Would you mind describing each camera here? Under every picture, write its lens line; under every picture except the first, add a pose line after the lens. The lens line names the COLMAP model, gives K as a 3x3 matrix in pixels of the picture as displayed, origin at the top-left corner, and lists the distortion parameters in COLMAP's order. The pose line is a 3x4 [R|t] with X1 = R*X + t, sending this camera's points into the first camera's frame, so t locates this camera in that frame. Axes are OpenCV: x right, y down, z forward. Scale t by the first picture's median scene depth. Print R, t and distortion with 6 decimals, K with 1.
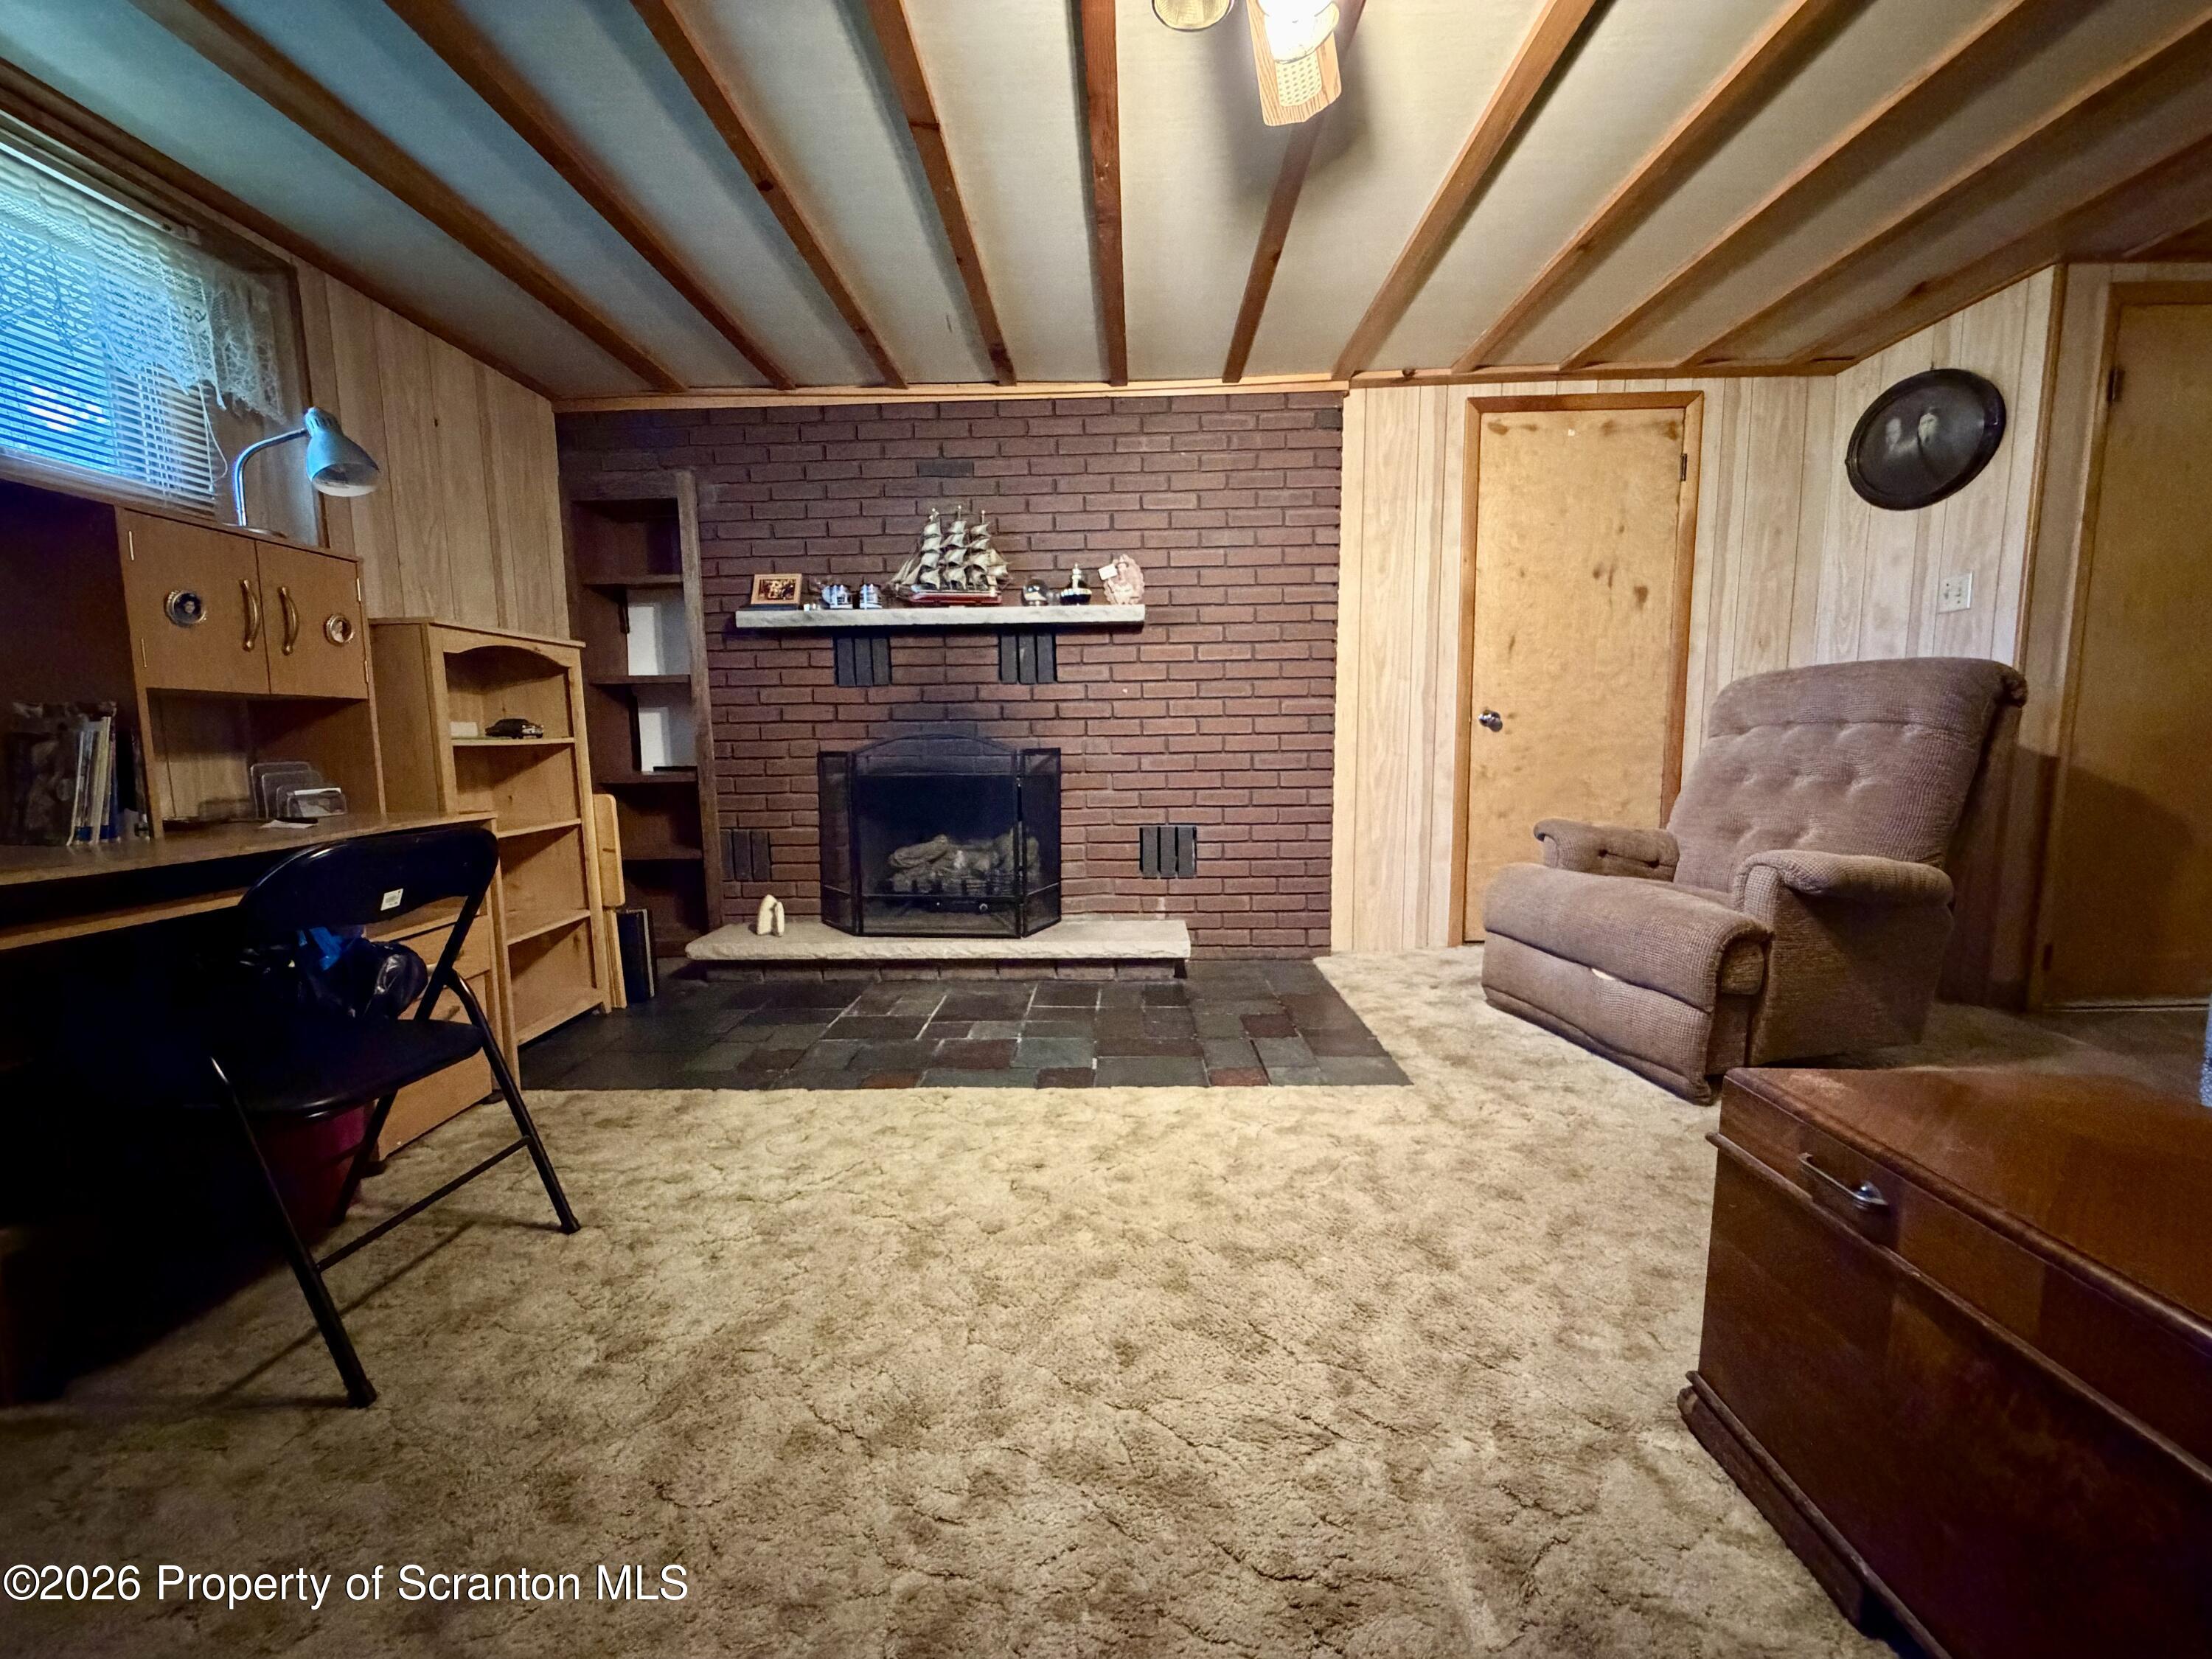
lens RADIAL K [[884.6, 0, 1105.0], [0, 884.6, 825.8], [0, 0, 1]] dist [0.001675, 0.000480]
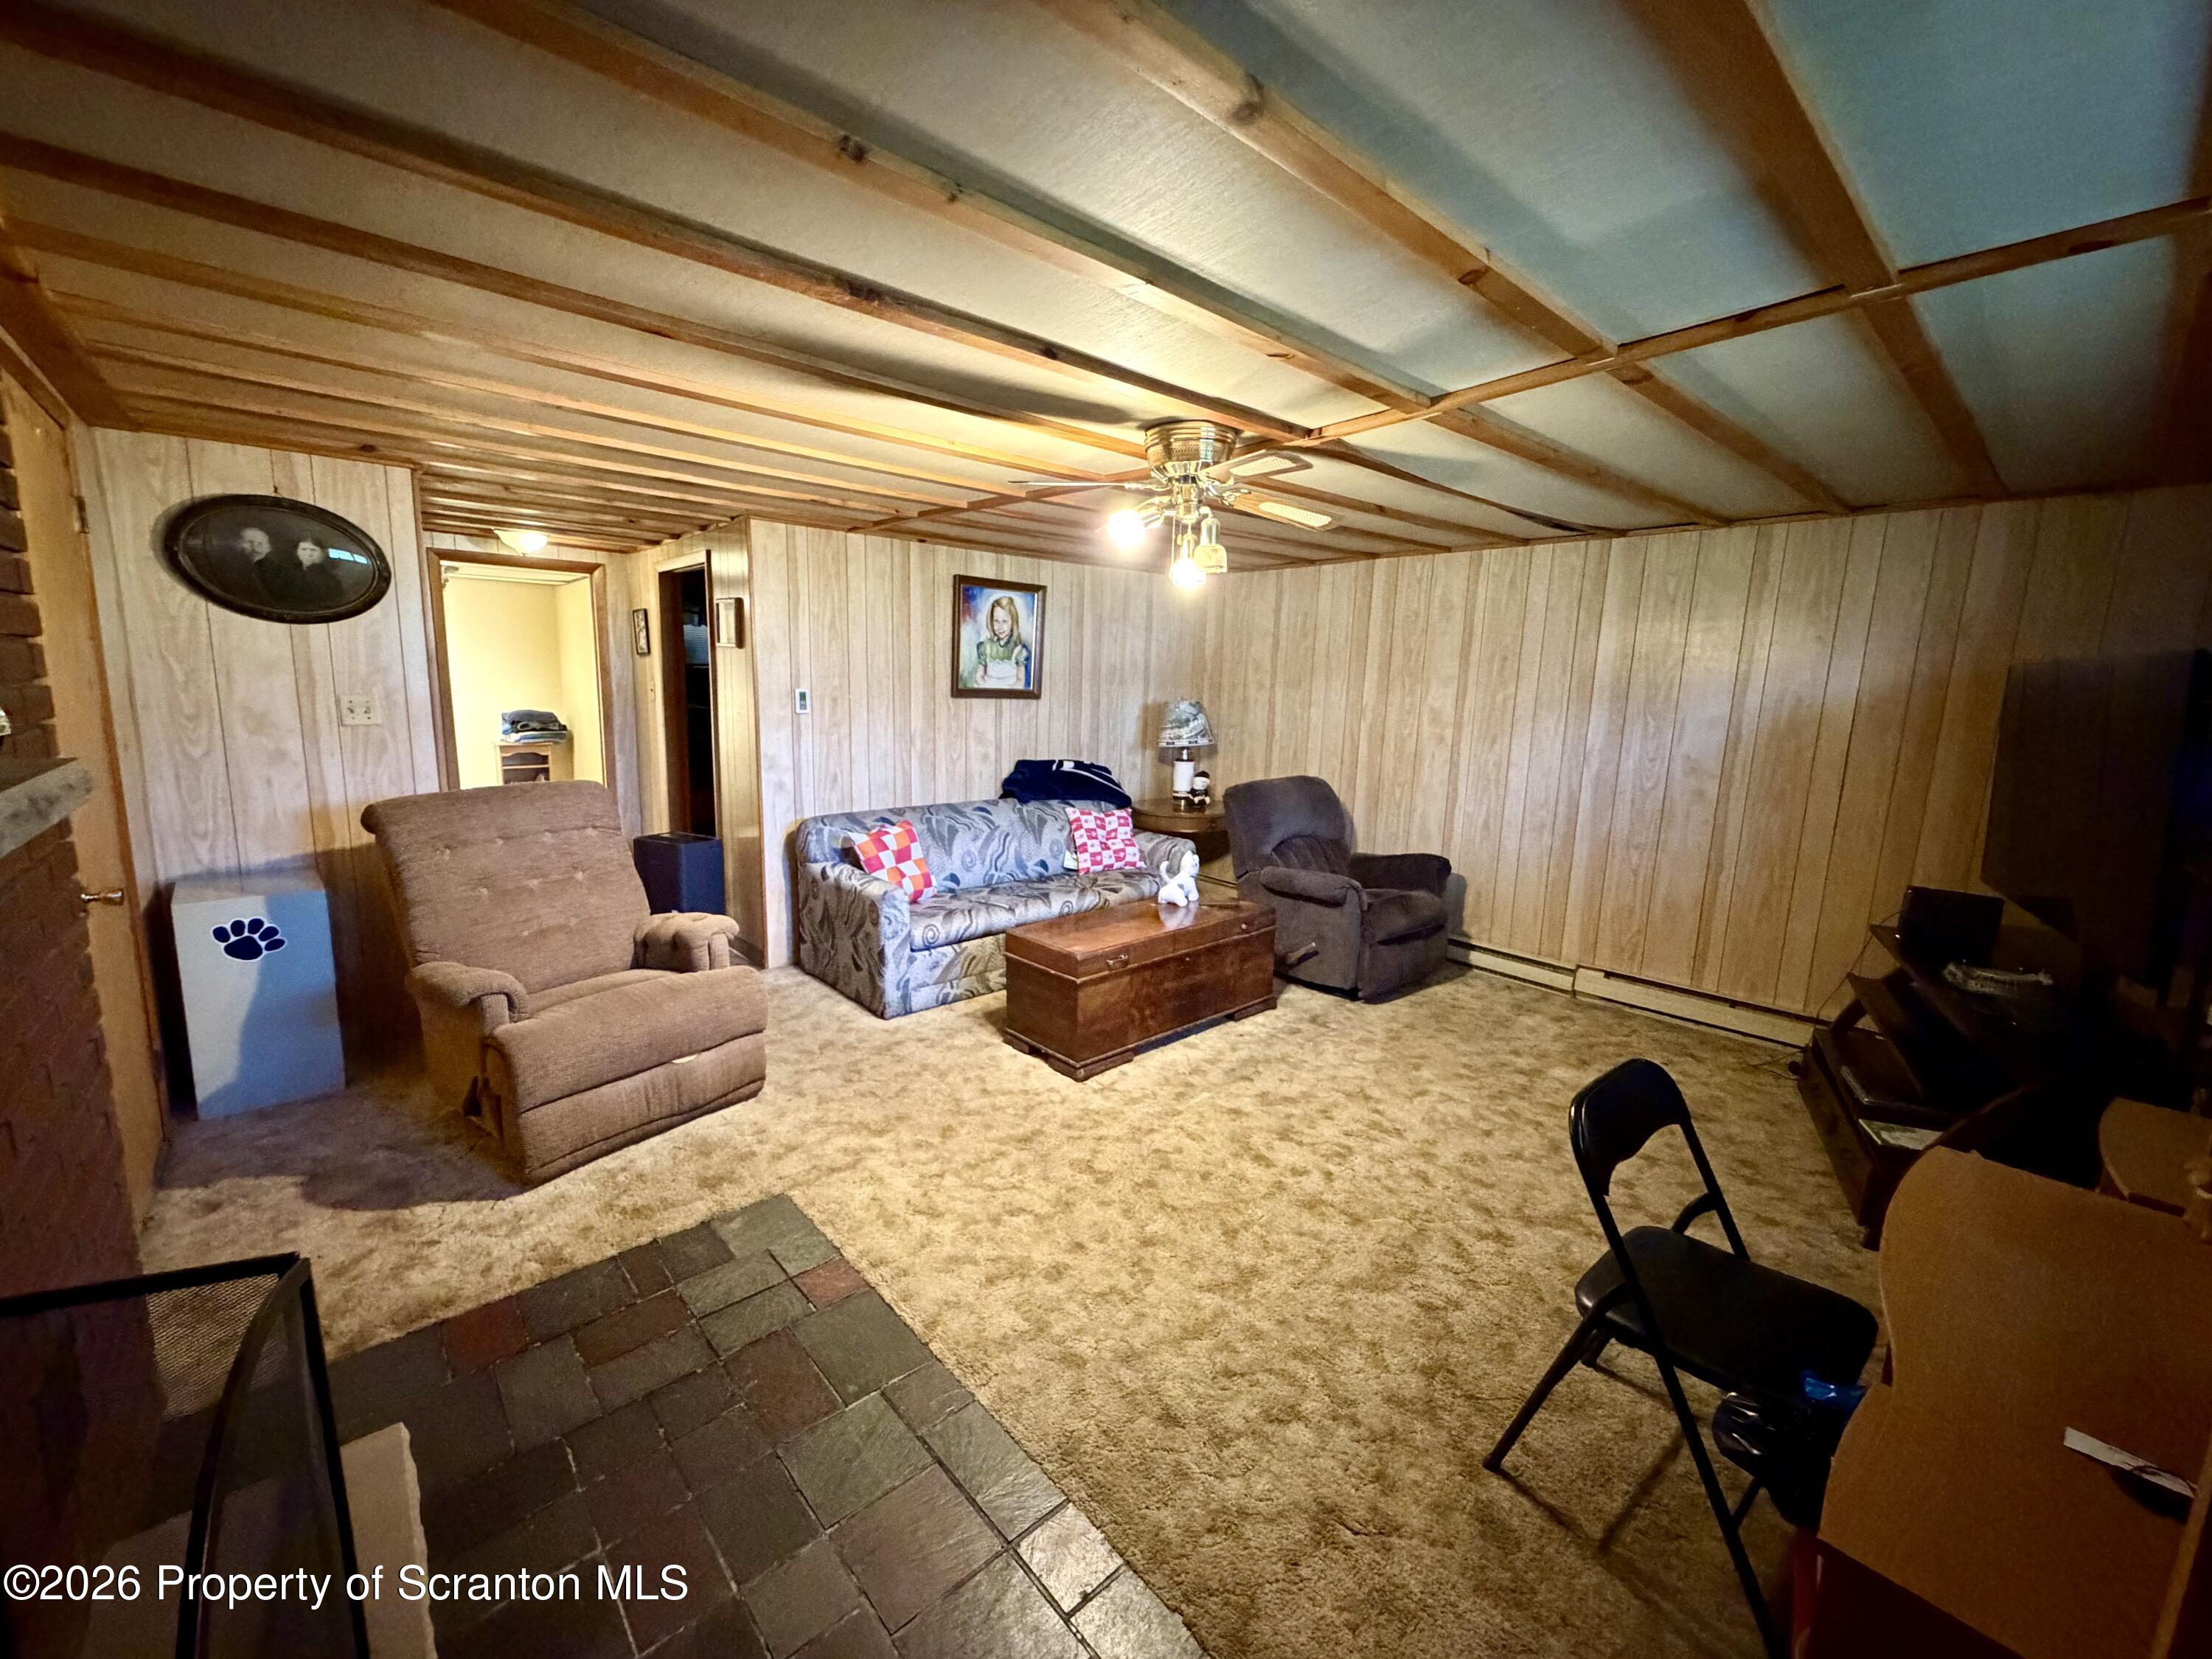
lens RADIAL K [[884.6, 0, 1105.0], [0, 884.6, 825.8], [0, 0, 1]] dist [0.001675, 0.000480]
pose [[-0.685872, -0.121087, 0.717577, -0.667634], [0.063812, 0.972254, 0.225055, -0.380697], [-0.724919, 0.200149, -0.659115, 1.318086]]
